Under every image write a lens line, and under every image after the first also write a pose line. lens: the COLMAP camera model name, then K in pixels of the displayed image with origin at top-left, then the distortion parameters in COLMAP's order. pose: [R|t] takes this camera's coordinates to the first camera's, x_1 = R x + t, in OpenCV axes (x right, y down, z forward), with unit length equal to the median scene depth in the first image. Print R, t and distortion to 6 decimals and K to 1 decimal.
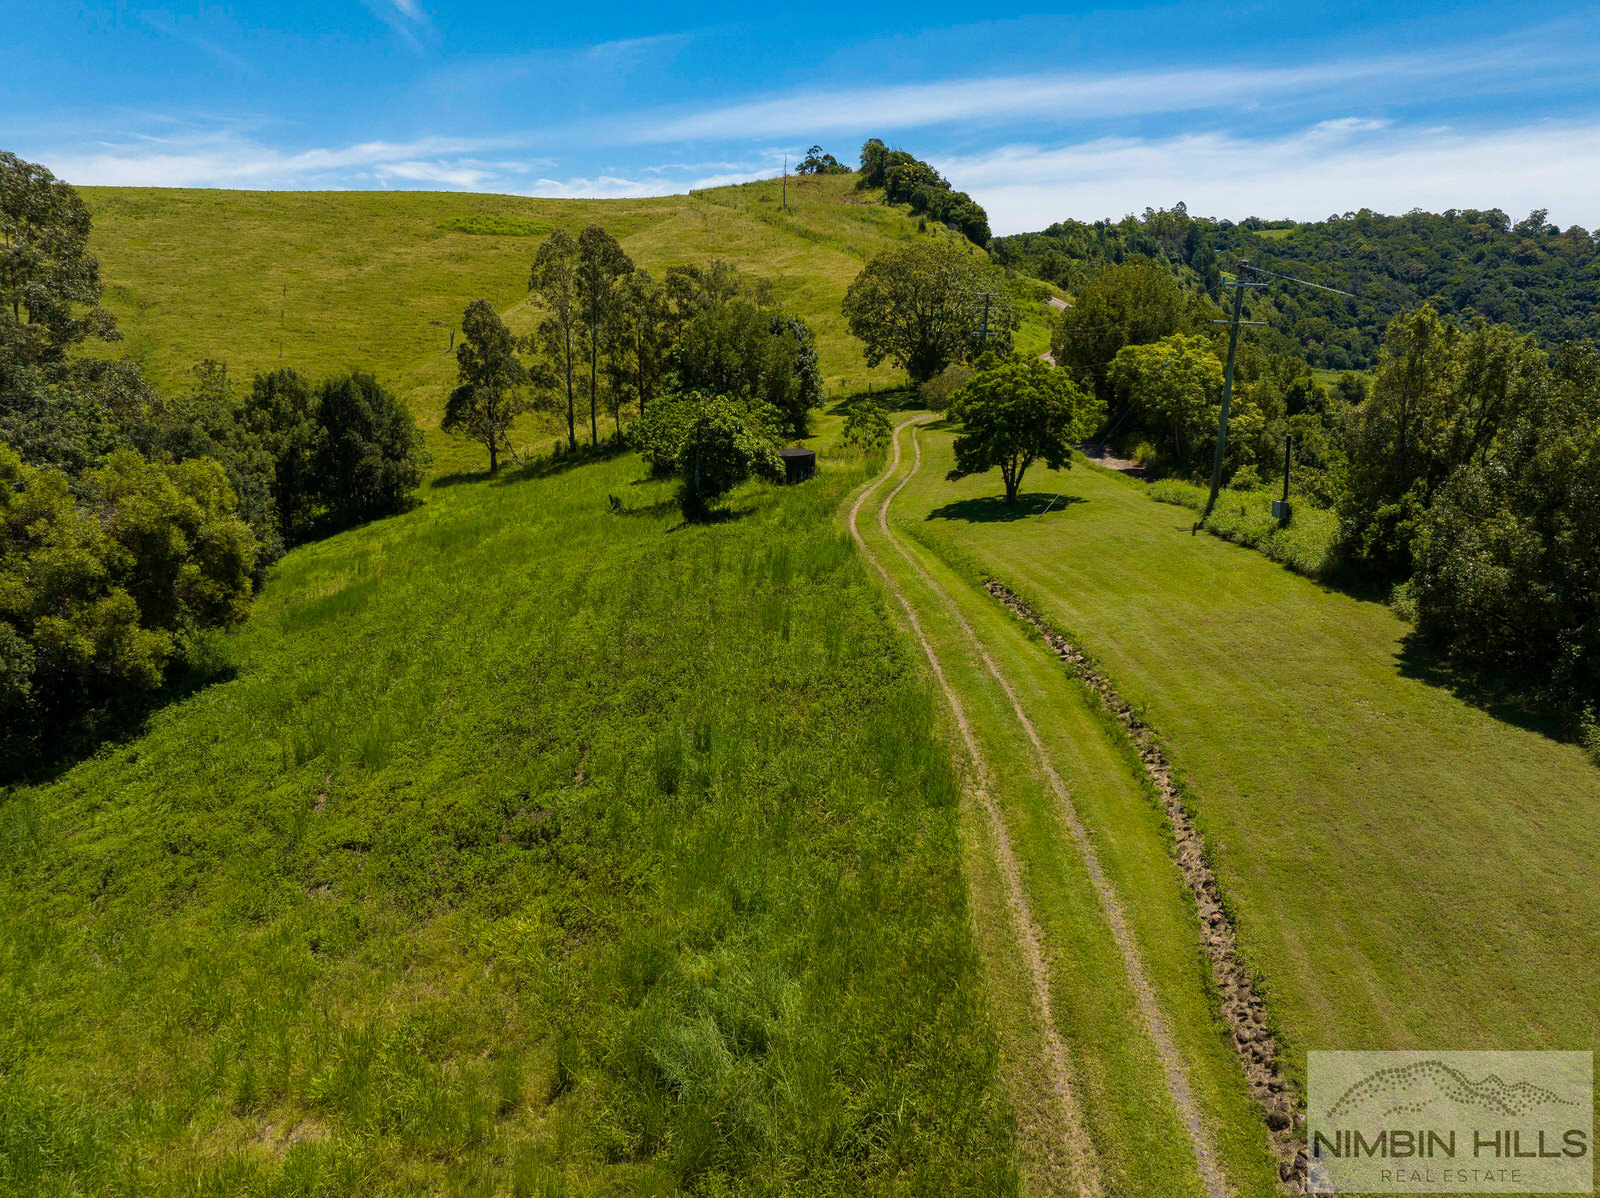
lens RADIAL K [[1120.5, 0, 803.0], [0, 1120.5, 596.9], [0, 0, 1]] dist [-0.068974, 0.041540]
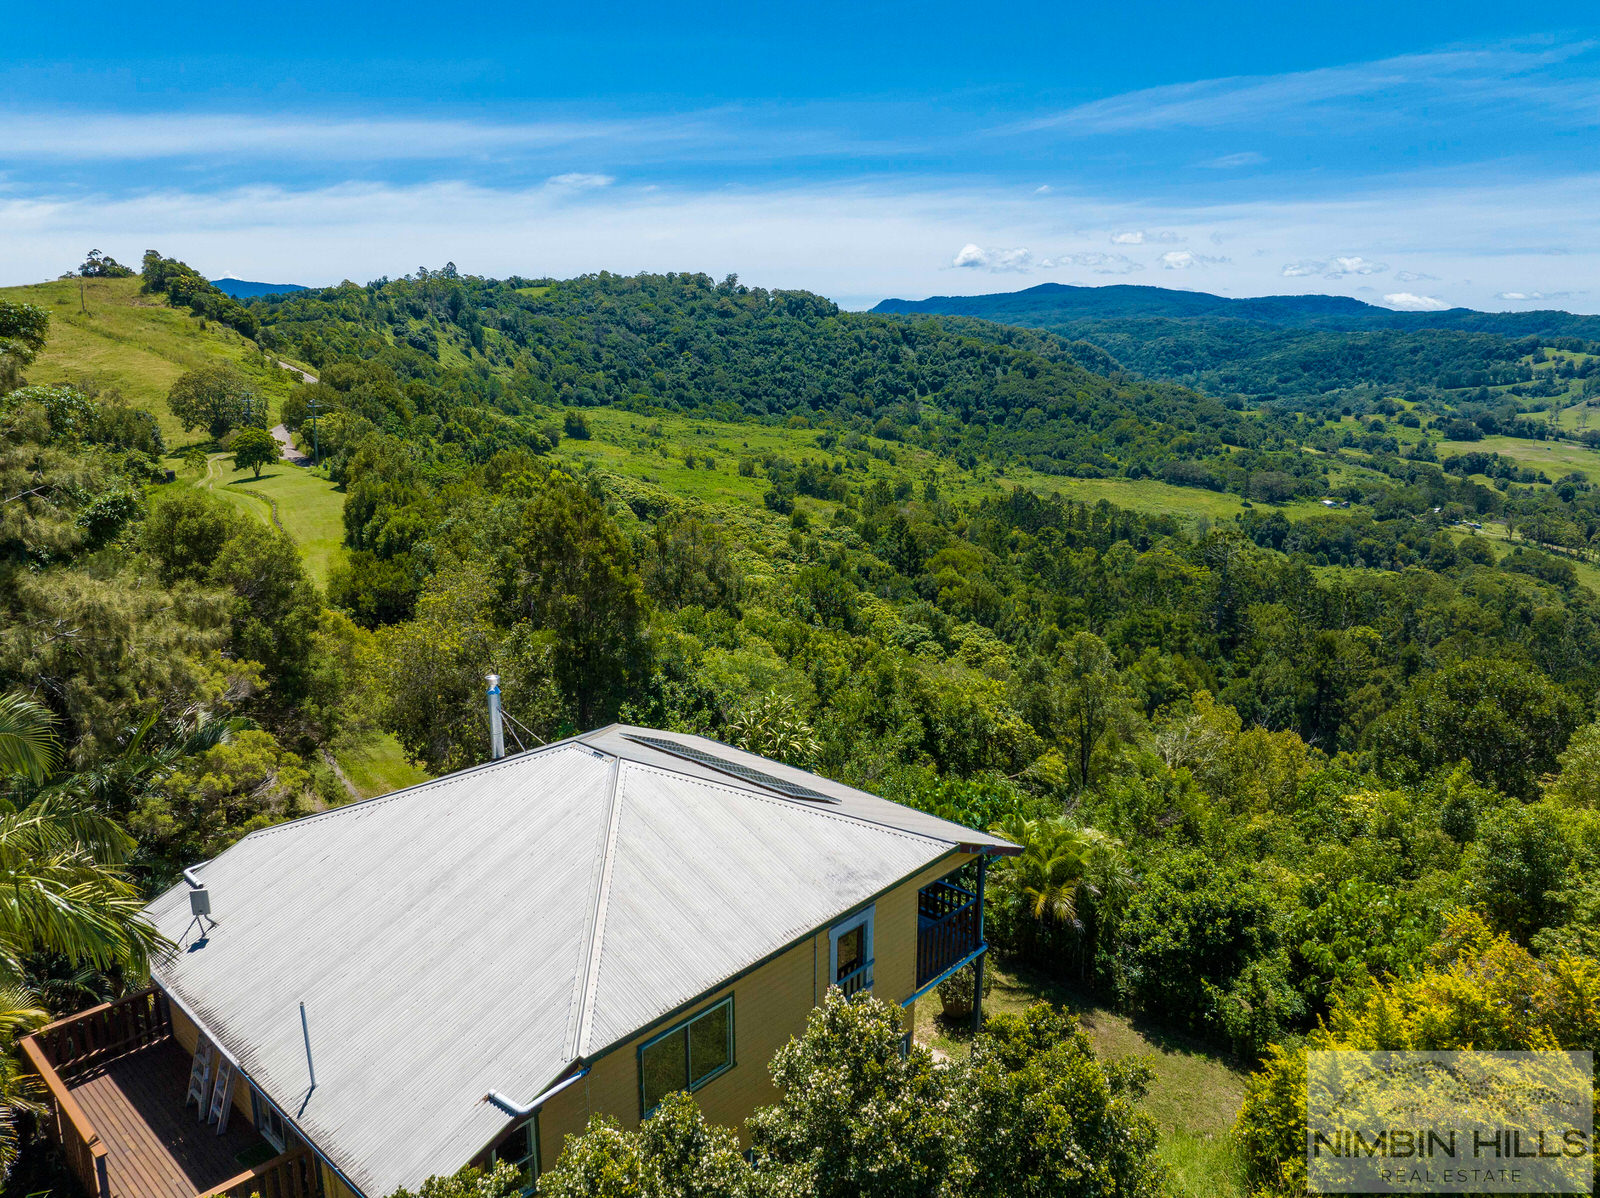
lens RADIAL K [[1118.4, 0, 800.0], [0, 1118.4, 599.0], [0, 0, 1]] dist [-0.044069, 0.000844]
pose [[0.831877, -0.130516, 0.539395, -0.053493], [0.149171, 0.988769, 0.009191, 0.093249], [-0.534536, 0.072817, 0.842003, -0.489655]]
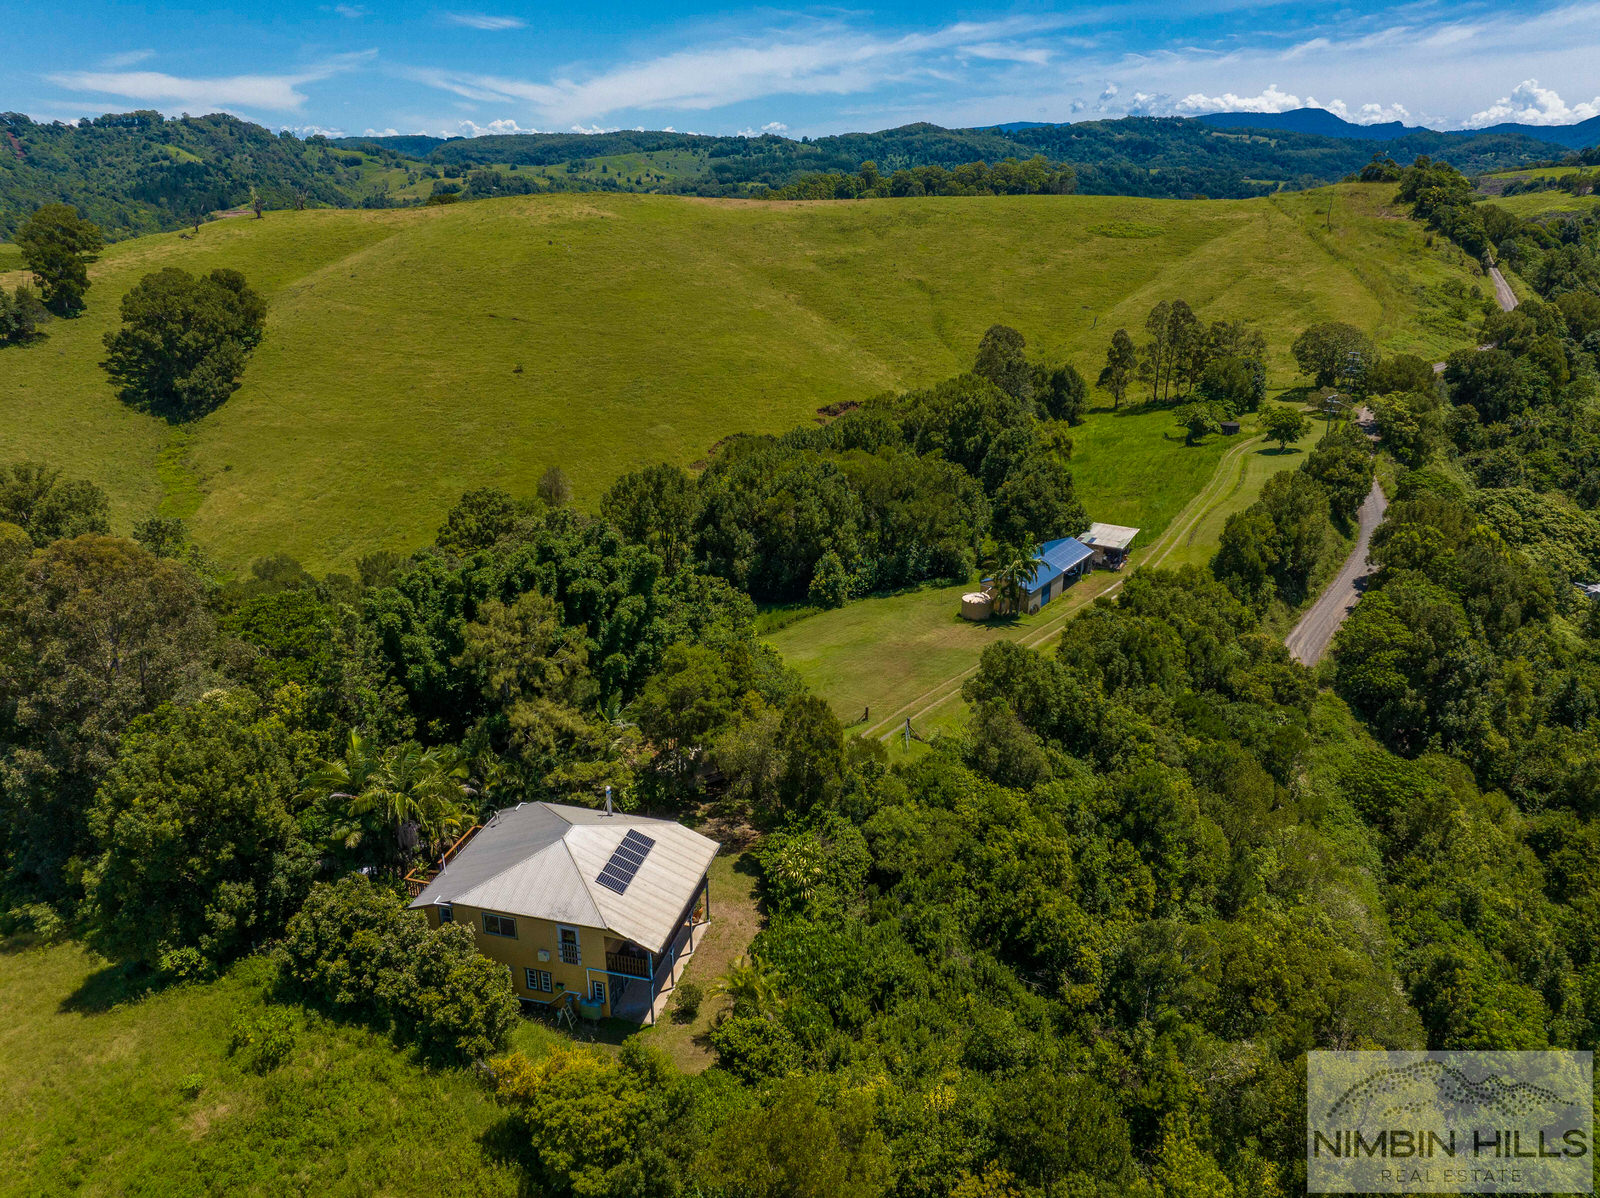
lens RADIAL K [[1115.2, 0, 805.6], [0, 1115.2, 596.4], [0, 0, 1]] dist [-0.032681, -0.011594]
pose [[0.875329, 0.162206, -0.455509, 0.116280], [-0.115160, 0.984880, 0.129417, 0.018335], [0.469614, -0.060826, 0.880774, -0.591693]]
